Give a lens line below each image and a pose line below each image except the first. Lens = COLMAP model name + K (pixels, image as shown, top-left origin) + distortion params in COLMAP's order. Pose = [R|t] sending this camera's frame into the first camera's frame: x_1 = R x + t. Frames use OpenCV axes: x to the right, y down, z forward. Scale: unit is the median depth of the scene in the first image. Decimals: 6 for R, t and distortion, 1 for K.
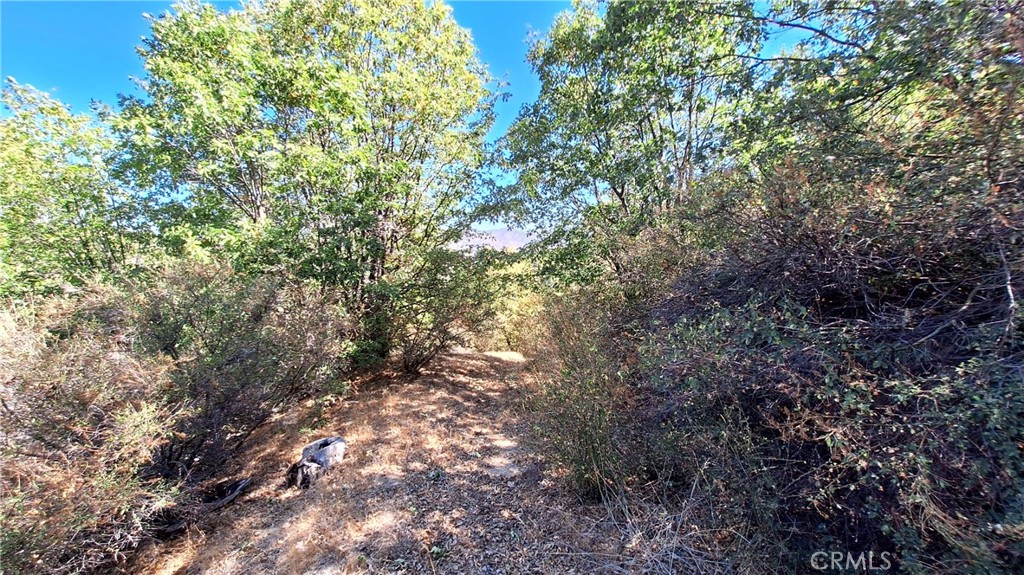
lens RADIAL K [[461.0, 0, 512.0], [0, 461.0, 287.5], [0, 0, 1]] dist [-0.000467, -0.000101]
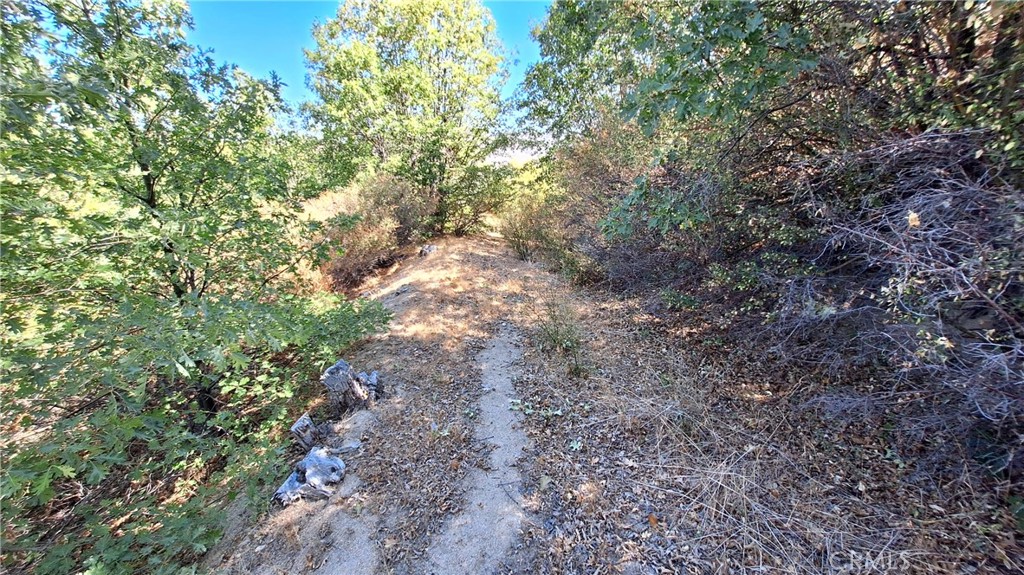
lens RADIAL K [[461.0, 0, 512.0], [0, 461.0, 287.5], [0, 0, 1]] dist [-0.000467, -0.000101]
pose [[0.995694, 0.018203, -0.090891, 0.270707], [-0.000939, 0.982459, 0.186476, 0.076169], [0.092691, -0.185588, 0.978246, -1.367487]]
